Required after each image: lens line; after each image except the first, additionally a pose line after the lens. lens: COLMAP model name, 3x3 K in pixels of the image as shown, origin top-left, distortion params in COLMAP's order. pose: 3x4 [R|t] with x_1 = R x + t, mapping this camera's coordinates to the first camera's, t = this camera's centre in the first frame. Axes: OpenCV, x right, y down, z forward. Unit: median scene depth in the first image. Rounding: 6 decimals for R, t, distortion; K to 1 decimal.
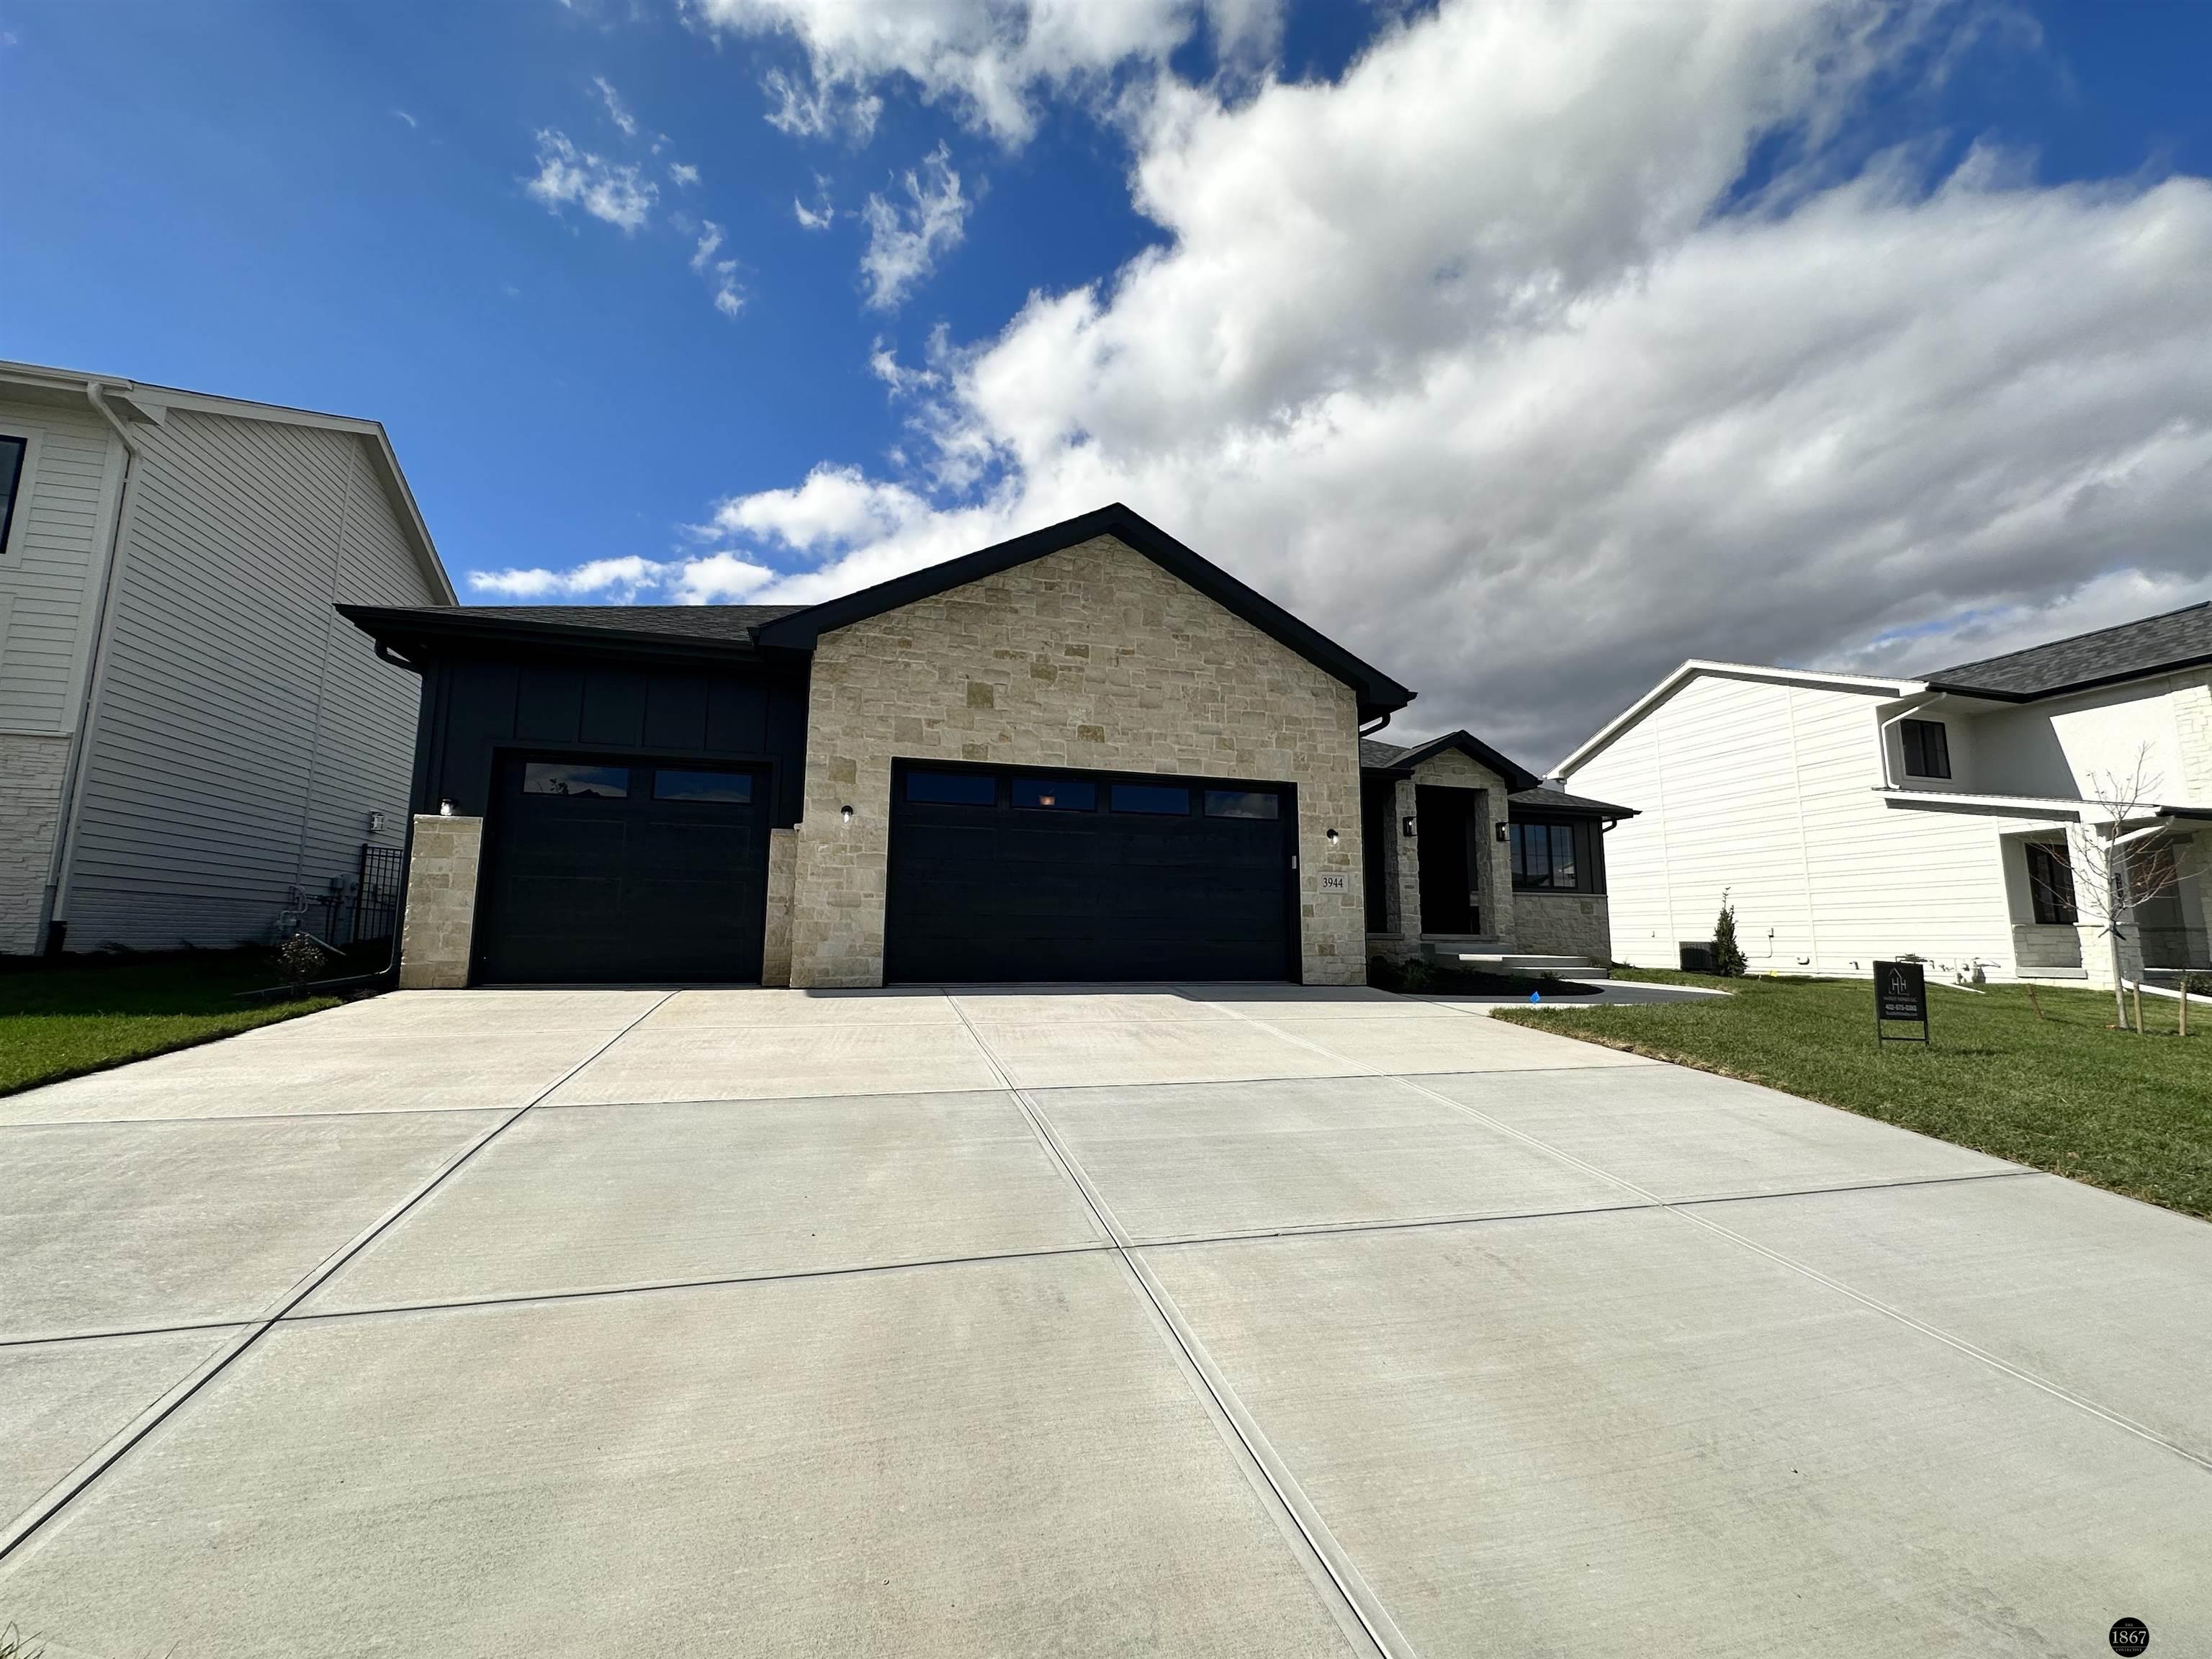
lens RADIAL K [[880.6, 0, 1104.0], [0, 880.6, 822.4], [0, 0, 1]] dist [-0.005207, 0.001328]
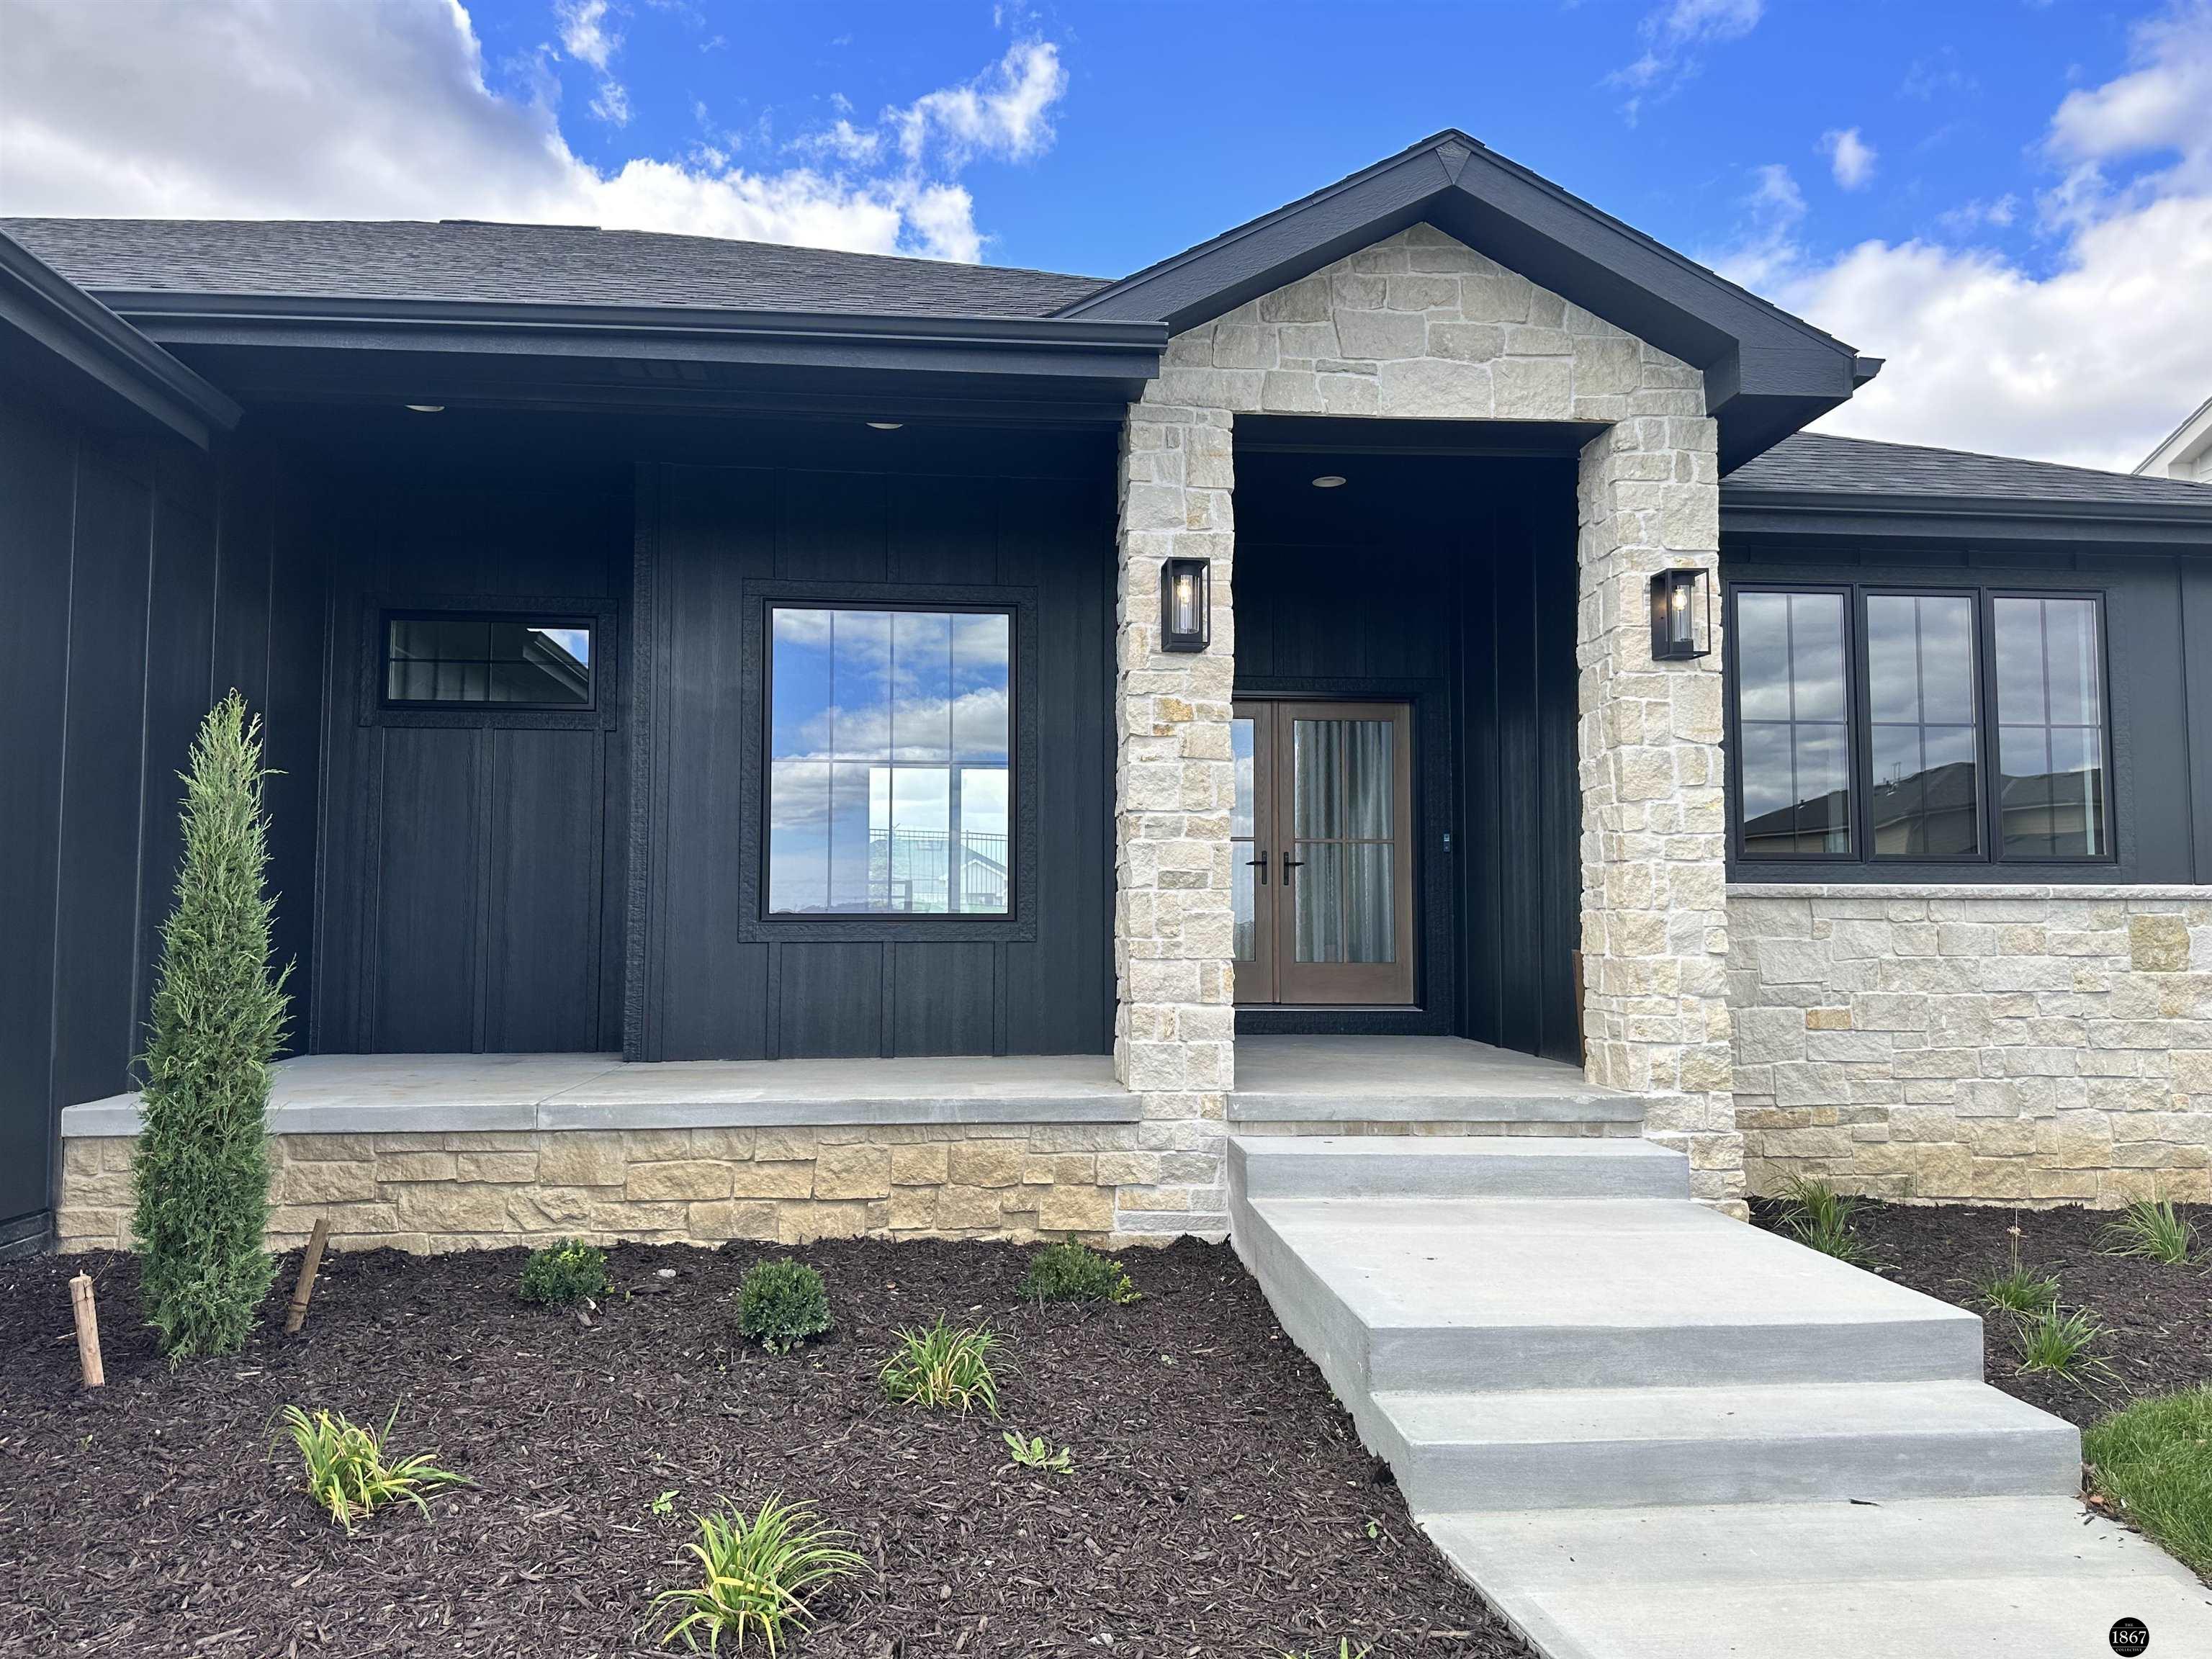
lens RADIAL K [[1546.7, 0, 1103.4], [0, 1546.7, 838.5], [0, 0, 1]] dist [0.054718, -0.067746]
pose [[0.980127, -0.023018, -0.197030, 0.387576], [0.035436, 0.997585, 0.059736, 0.037414], [0.195180, -0.065531, 0.978576, 0.593516]]
